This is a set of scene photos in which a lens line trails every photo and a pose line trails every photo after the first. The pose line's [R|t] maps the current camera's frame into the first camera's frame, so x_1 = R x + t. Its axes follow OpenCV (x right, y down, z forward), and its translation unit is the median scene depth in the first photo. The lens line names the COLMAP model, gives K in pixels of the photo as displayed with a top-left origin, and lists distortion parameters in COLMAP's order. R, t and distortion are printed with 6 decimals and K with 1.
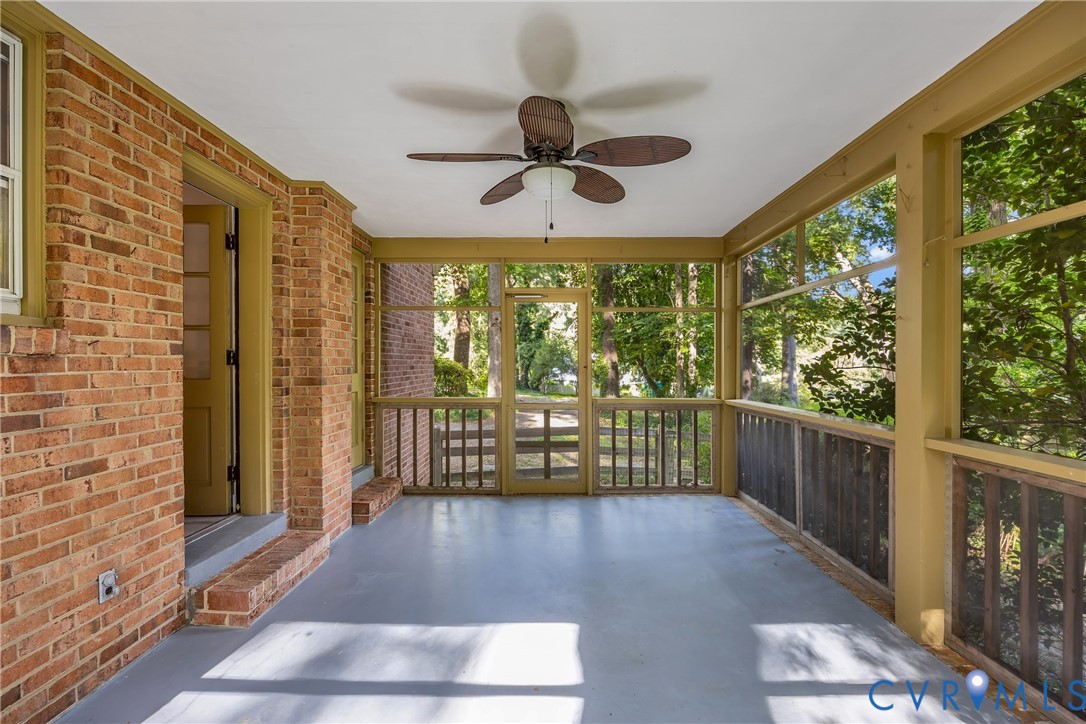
lens RADIAL K [[508.0, 0, 551.8], [0, 508.0, 364.8], [0, 0, 1]] dist [-0.010441, -0.000083]
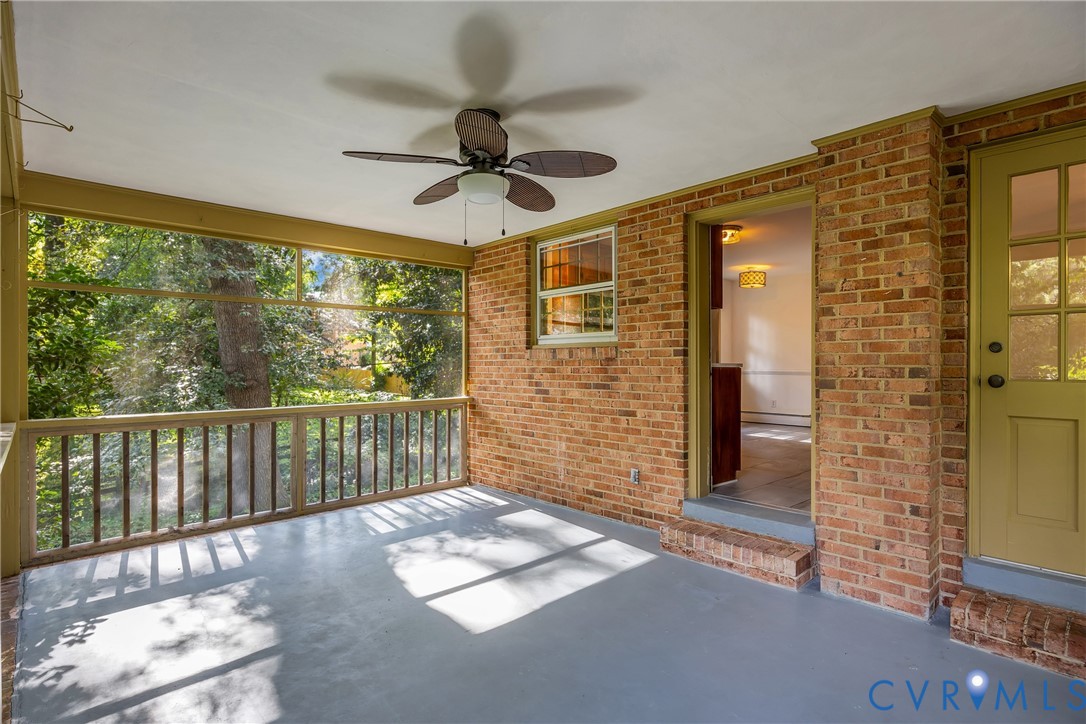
lens RADIAL K [[557.7, 0, 539.5], [0, 557.7, 373.0], [0, 0, 1]] dist [-0.015268, -0.000117]
pose [[-0.745262, 0.008304, -0.666720, 0.771857], [-0.003868, 0.999852, 0.016777, 0.004339], [0.666761, 0.015083, -0.745119, 2.198544]]
